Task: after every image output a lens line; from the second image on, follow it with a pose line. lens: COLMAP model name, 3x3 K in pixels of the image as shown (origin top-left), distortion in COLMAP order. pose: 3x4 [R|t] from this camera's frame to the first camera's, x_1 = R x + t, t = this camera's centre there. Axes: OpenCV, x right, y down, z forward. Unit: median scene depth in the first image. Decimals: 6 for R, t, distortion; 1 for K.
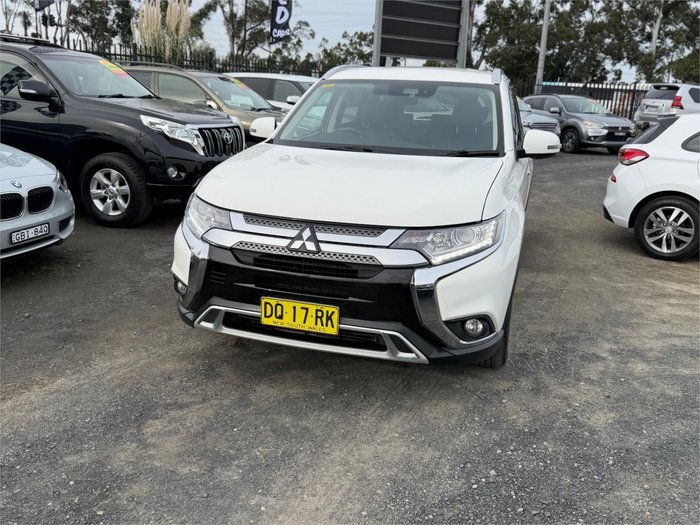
lens RADIAL K [[628.4, 0, 345.7], [0, 628.4, 261.0], [0, 0, 1]] dist [0.072634, -0.115780]
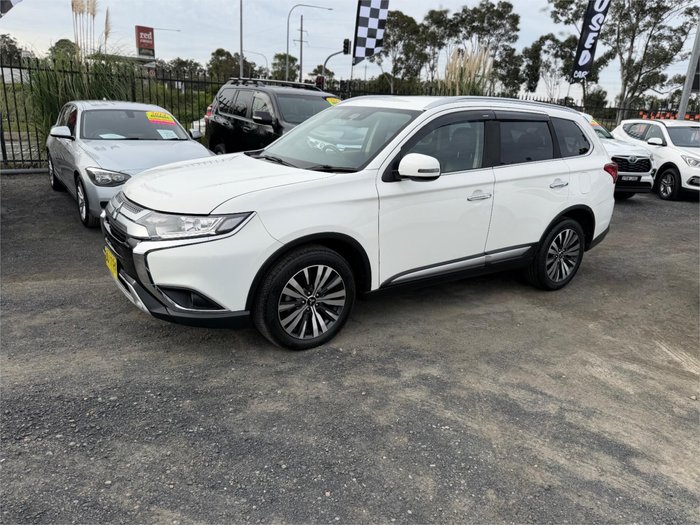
lens RADIAL K [[510.0, 0, 354.6], [0, 510.0, 261.4], [0, 0, 1]] dist [0.024118, -0.033679]
pose [[0.785615, 0.179522, -0.592098, 0.554285], [-0.182910, 0.981594, 0.054924, -0.042467], [0.591060, 0.065152, 0.803992, 0.198571]]
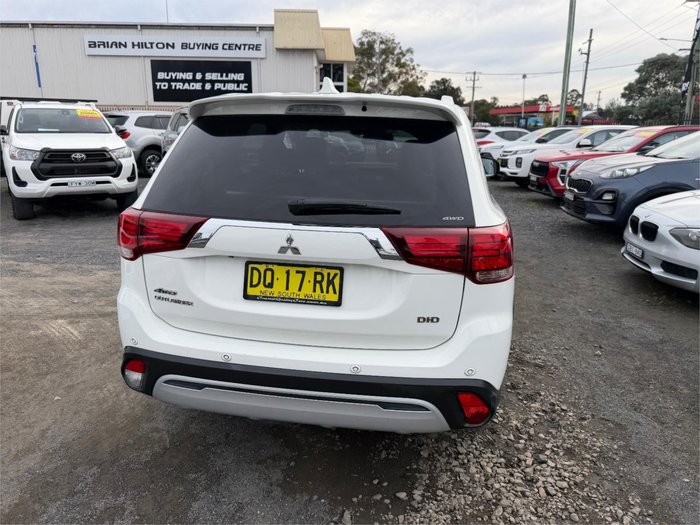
lens RADIAL K [[510.0, 0, 341.4], [0, 510.0, 263.6], [0, 0, 1]] dist [0.024118, -0.033679]
pose [[-0.991332, -0.024360, -0.129100, 0.224465], [-0.086042, 0.862978, 0.497862, -0.431696], [0.099283, 0.504654, -0.857594, 1.599937]]
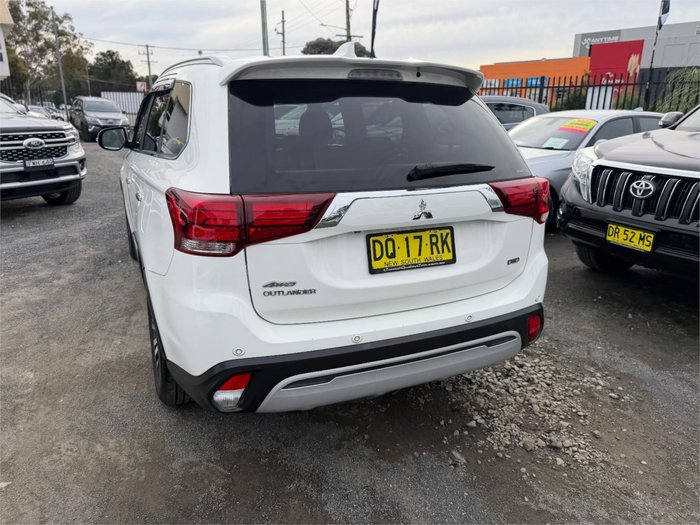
lens RADIAL K [[510.0, 0, 340.8], [0, 510.0, 264.9], [0, 0, 1]] dist [0.024118, -0.033679]
pose [[-0.754659, 0.148609, -0.639066, 0.479142], [-0.209131, 0.868728, 0.448973, -0.380535], [0.621895, 0.472470, -0.624515, 1.495904]]
